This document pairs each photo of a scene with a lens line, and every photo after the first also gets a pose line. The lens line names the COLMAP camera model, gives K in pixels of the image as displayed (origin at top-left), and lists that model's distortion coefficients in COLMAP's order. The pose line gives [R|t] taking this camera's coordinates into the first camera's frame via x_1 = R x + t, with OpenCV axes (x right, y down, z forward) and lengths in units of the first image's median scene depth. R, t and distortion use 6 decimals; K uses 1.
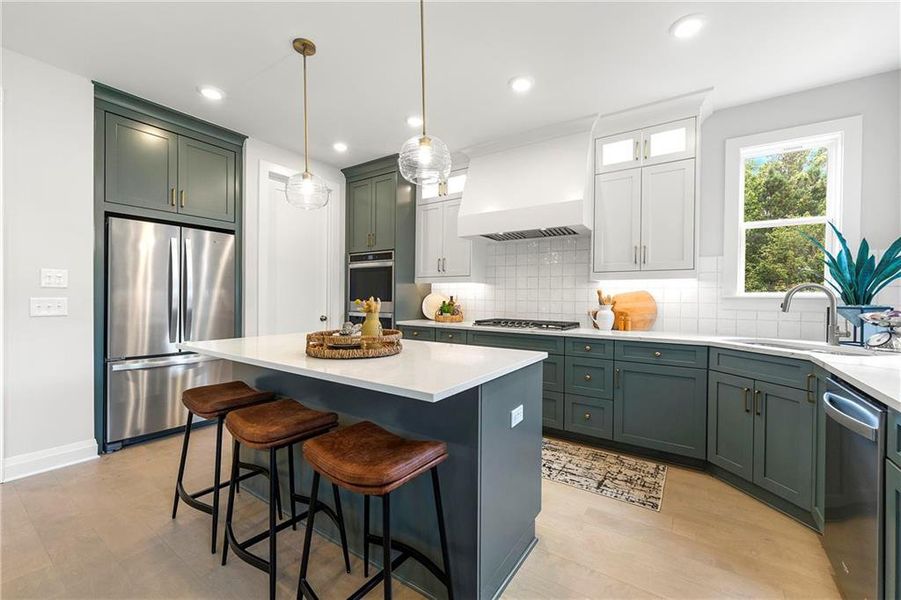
lens RADIAL K [[361.5, 0, 459.4], [0, 361.5, 301.1], [0, 0, 1]] dist [-0.000939, 0.000910]
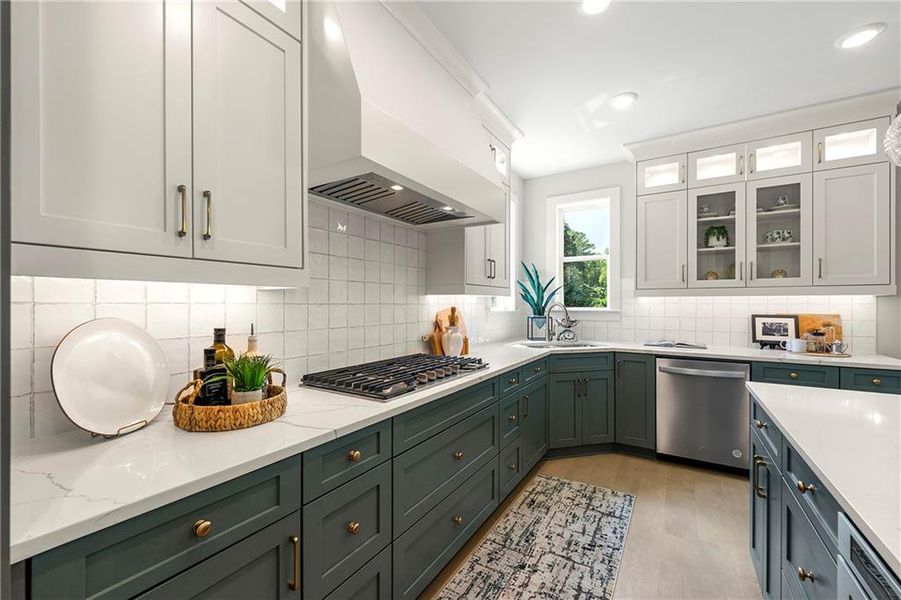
lens RADIAL K [[364.0, 0, 452.9], [0, 364.0, 304.7], [0, 0, 1]] dist [0.000444, -0.000021]
pose [[-0.024540, -0.011699, 0.999630, -0.426326], [0.010543, 0.999873, 0.011961, -0.048178], [-0.999643, 0.010833, -0.024413, 1.110716]]
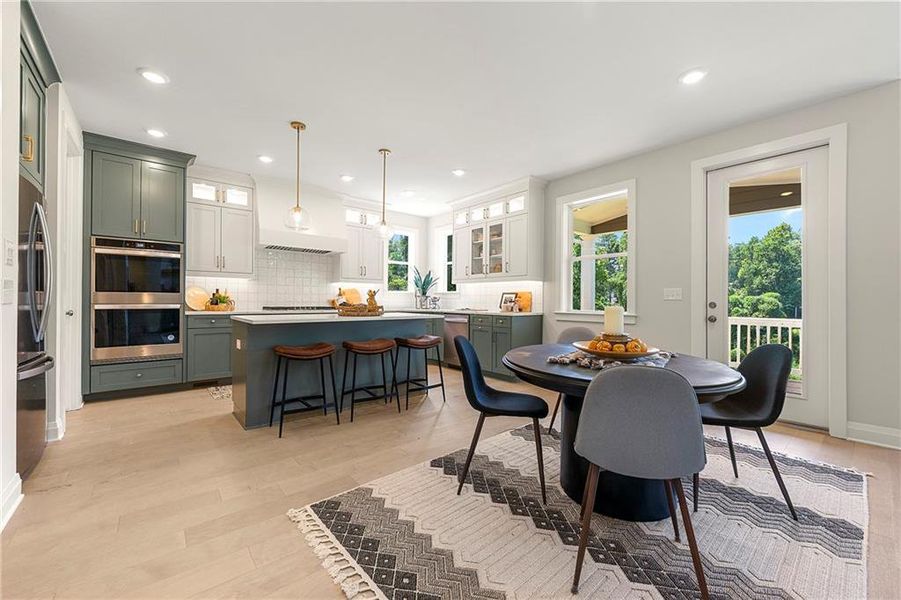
lens RADIAL K [[361.5, 0, 455.9], [0, 361.5, 301.2], [0, 0, 1]] dist [-0.000939, 0.000910]
pose [[0.278210, -0.007926, 0.960488, -1.289388], [0.006432, 0.999959, 0.006389, 0.031999], [-0.960499, 0.004400, 0.278250, -0.062430]]
